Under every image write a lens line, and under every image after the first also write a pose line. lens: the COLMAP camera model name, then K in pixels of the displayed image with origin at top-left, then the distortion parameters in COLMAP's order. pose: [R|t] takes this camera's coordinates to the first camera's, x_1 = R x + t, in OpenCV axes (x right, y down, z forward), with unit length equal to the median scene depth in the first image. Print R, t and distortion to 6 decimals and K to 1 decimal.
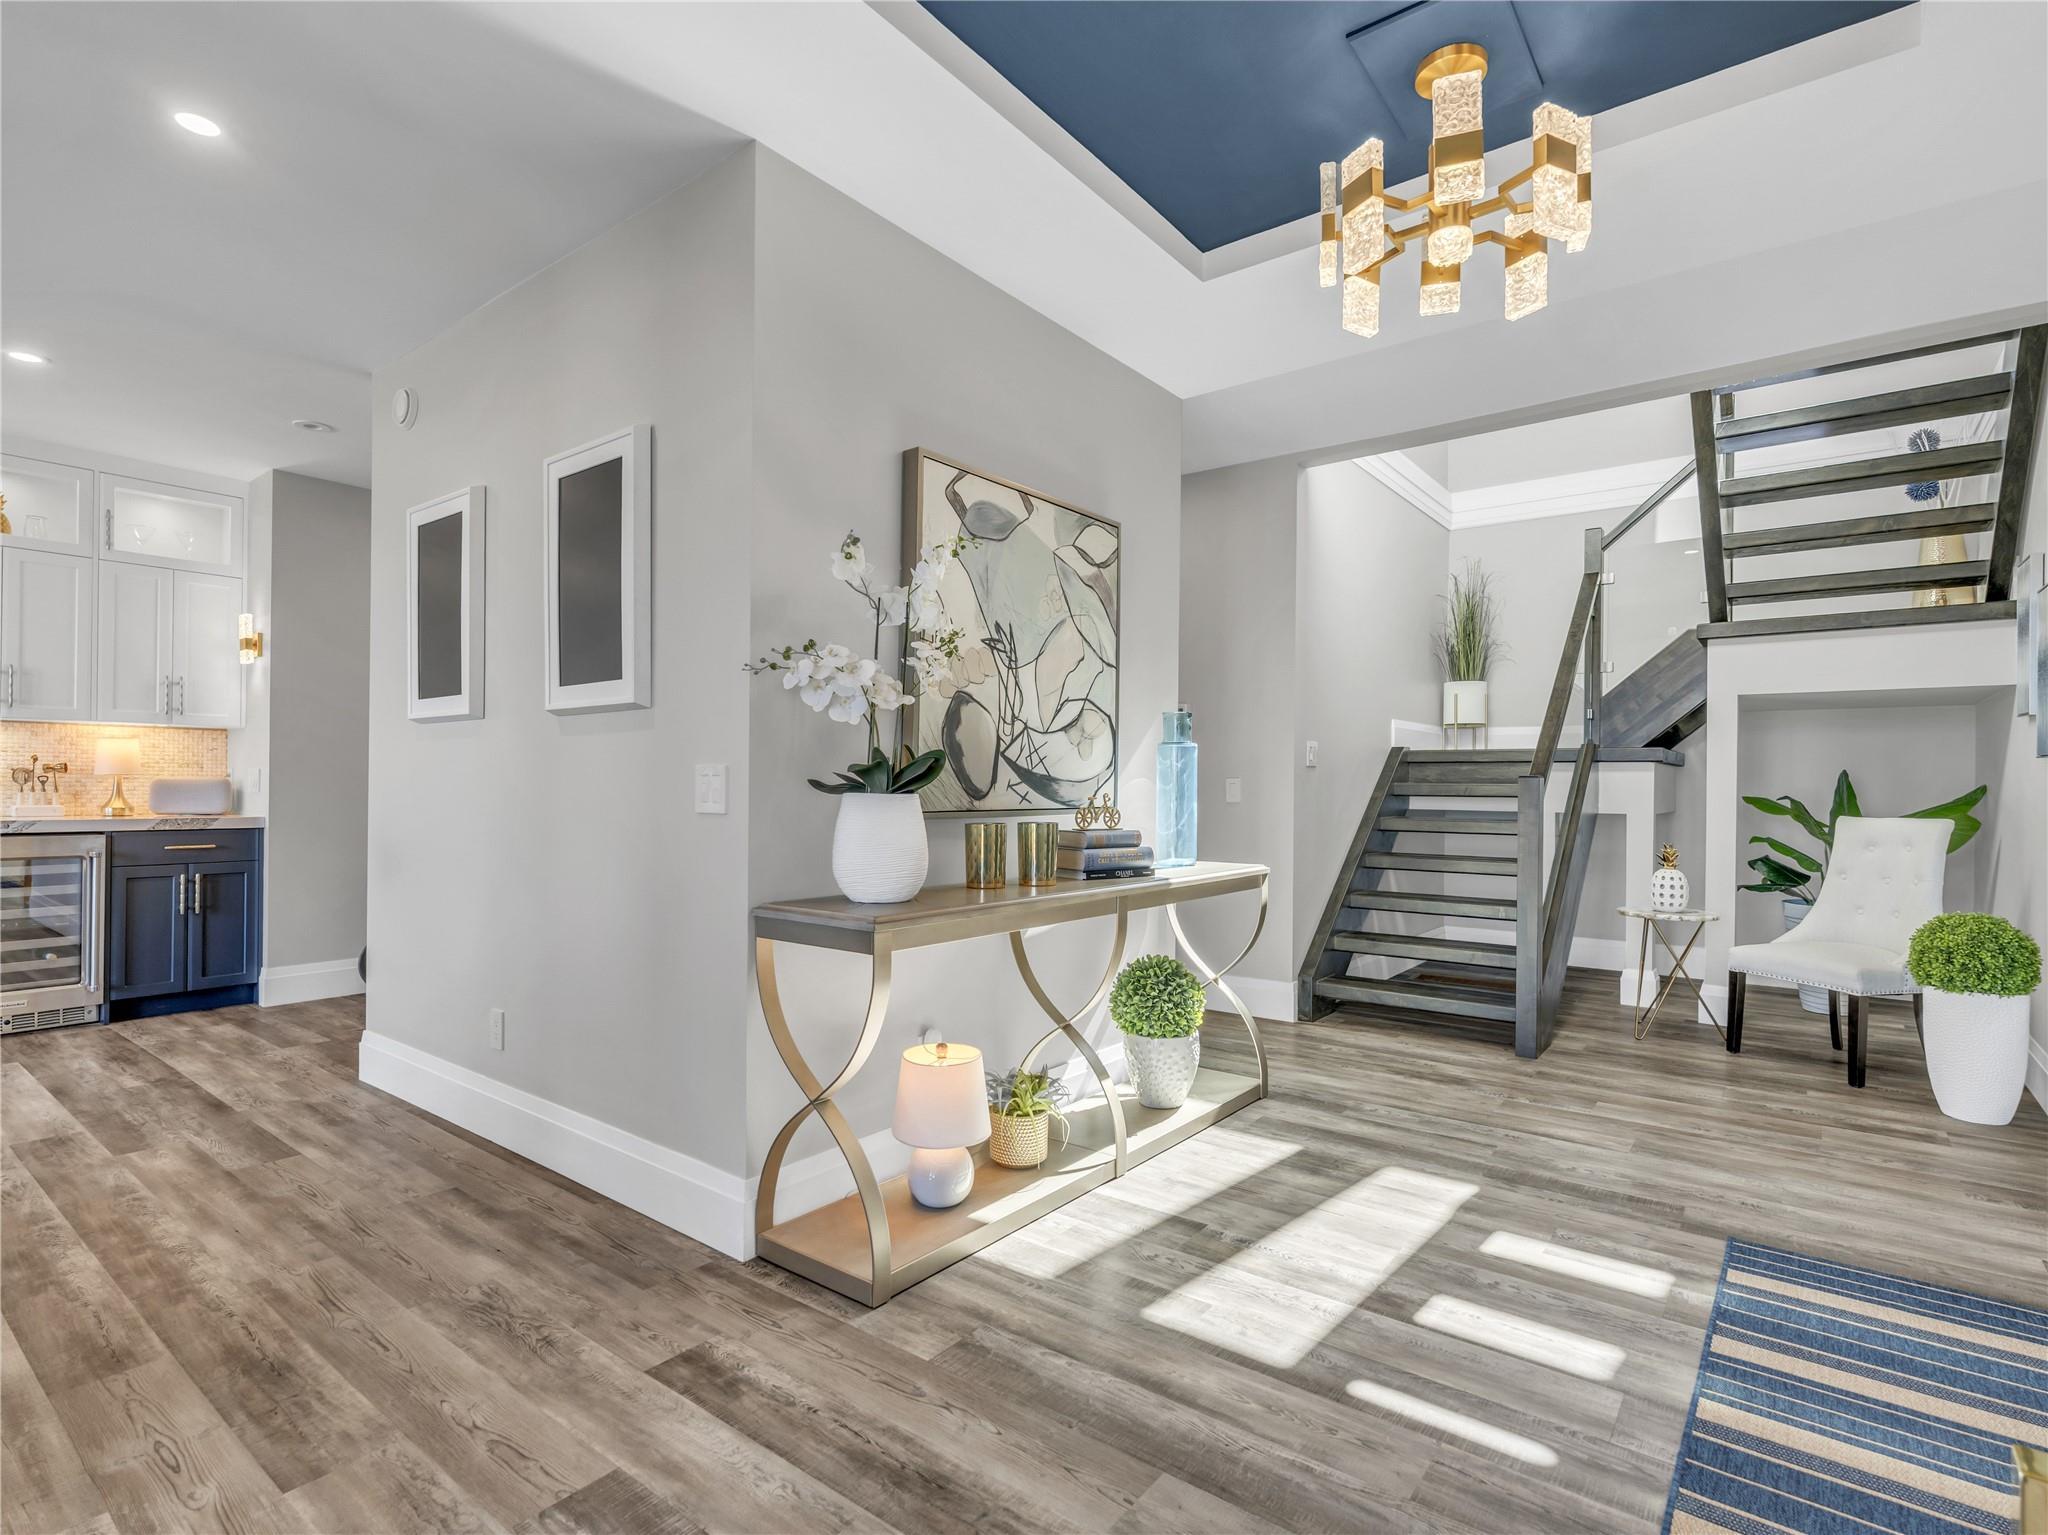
lens RADIAL K [[1053.3, 0, 1027.5], [0, 1053.3, 819.1], [0, 0, 1]] dist [-0.015355, -0.000439]
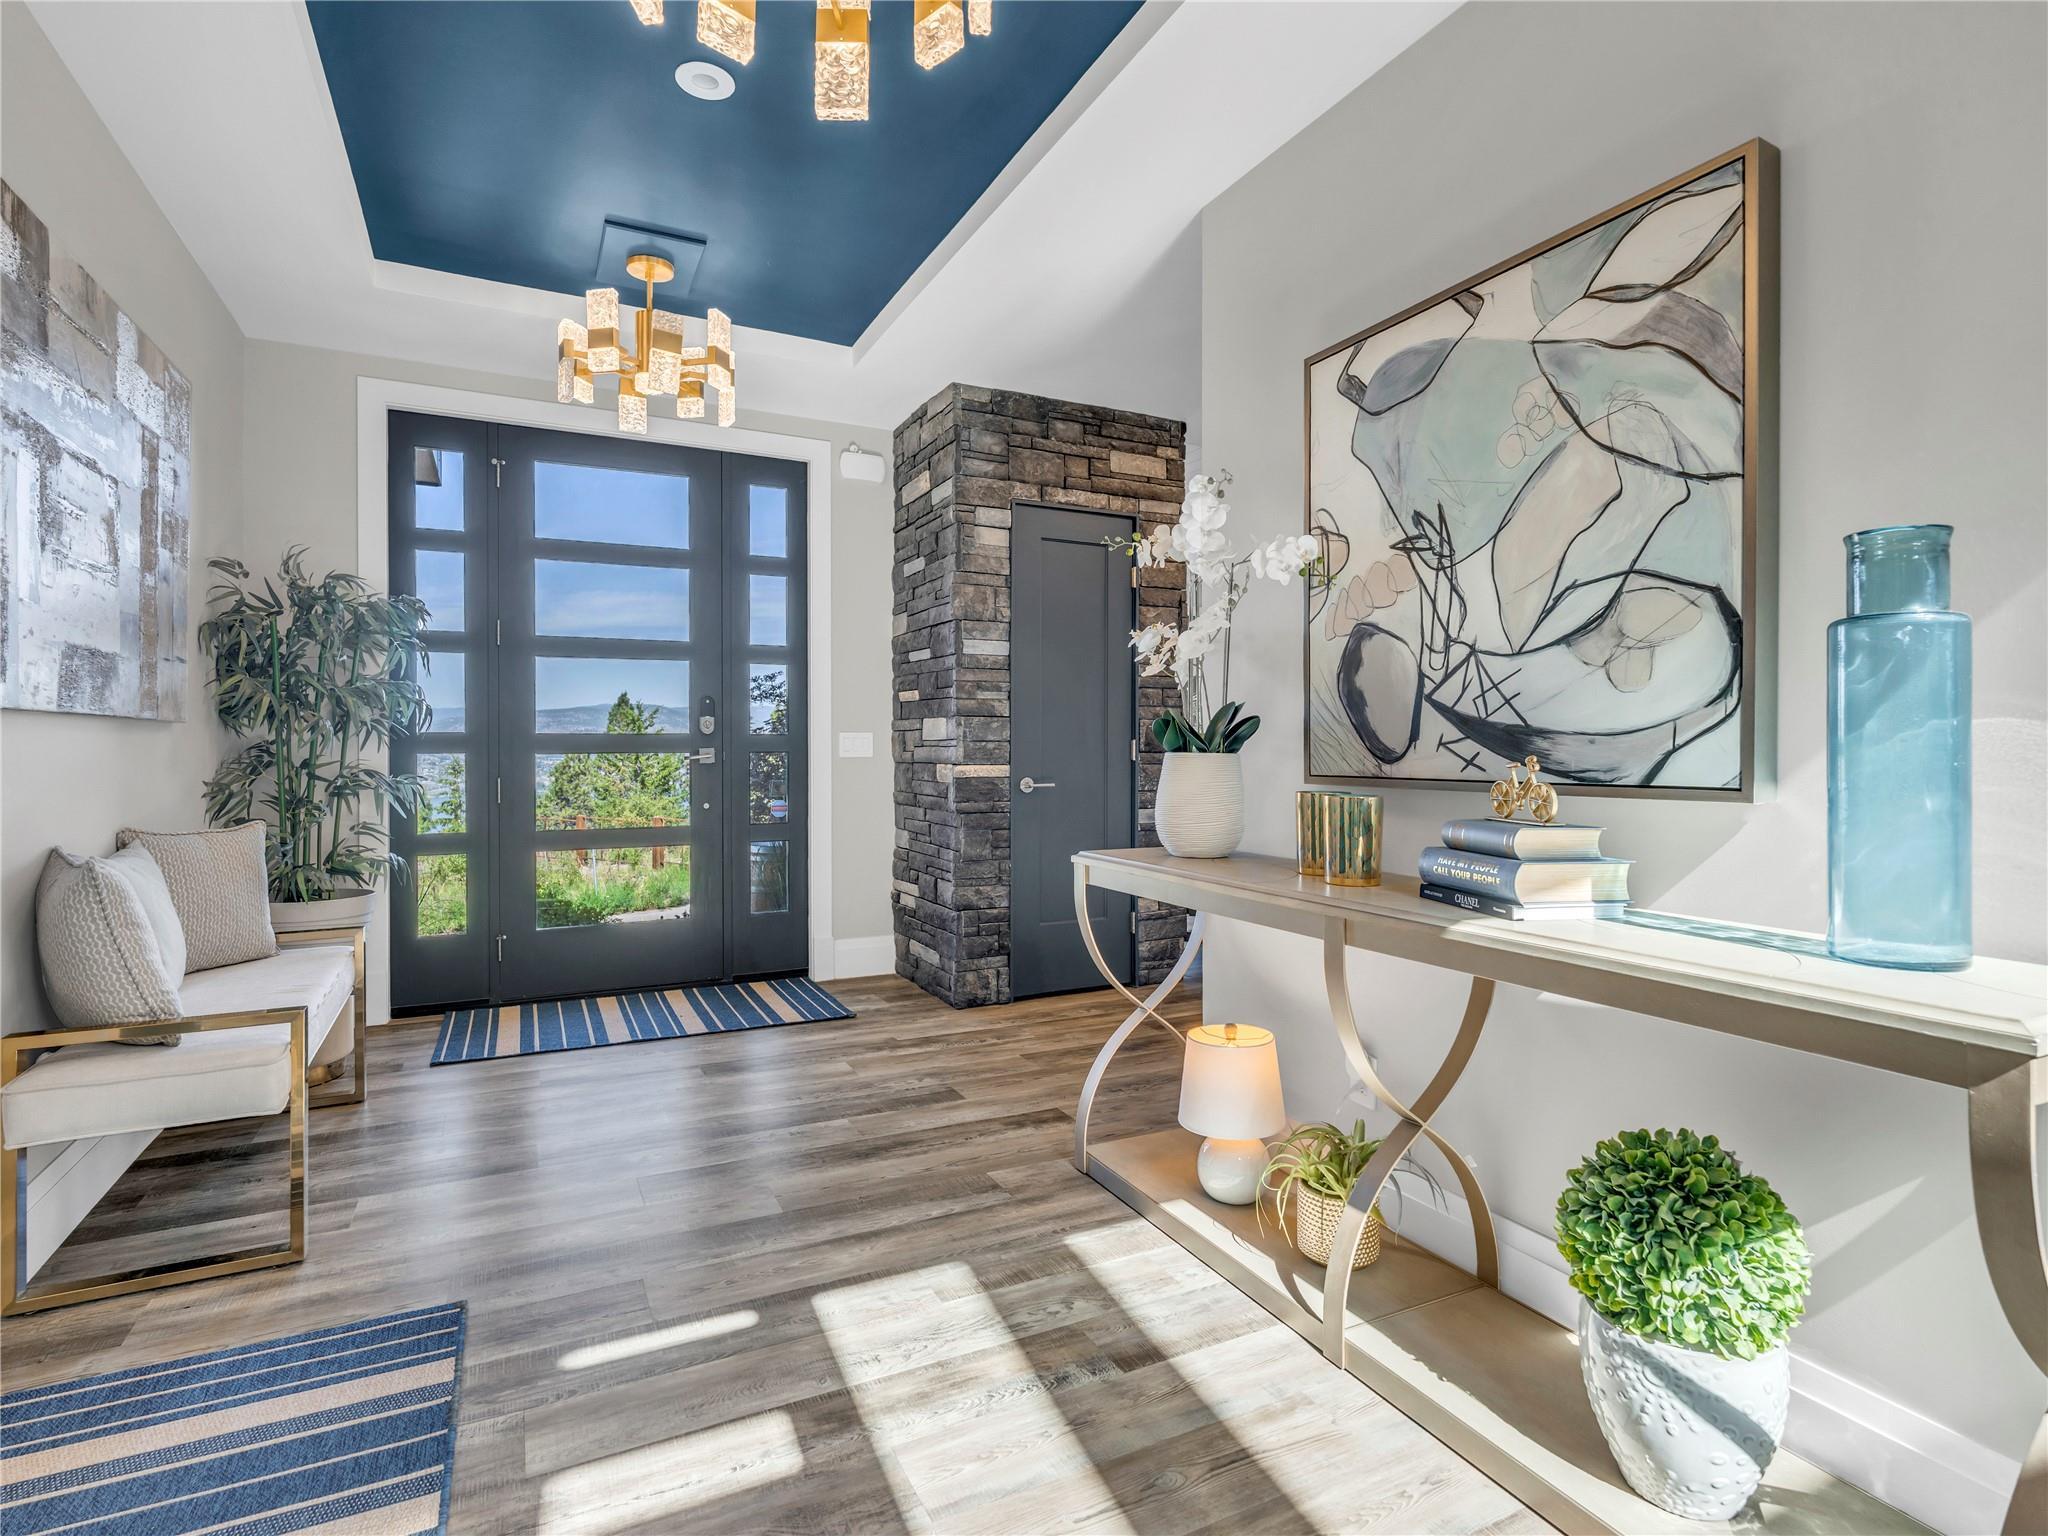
lens RADIAL K [[1094.2, 0, 1030.5], [0, 1094.2, 762.0], [0, 0, 1]] dist [-0.002343, -0.000024]
pose [[-0.469382, 0.006541, -0.882971, 0.750742], [-0.029986, 0.999278, 0.023343, -0.029547], [0.882486, 0.037433, -0.468846, 1.140120]]
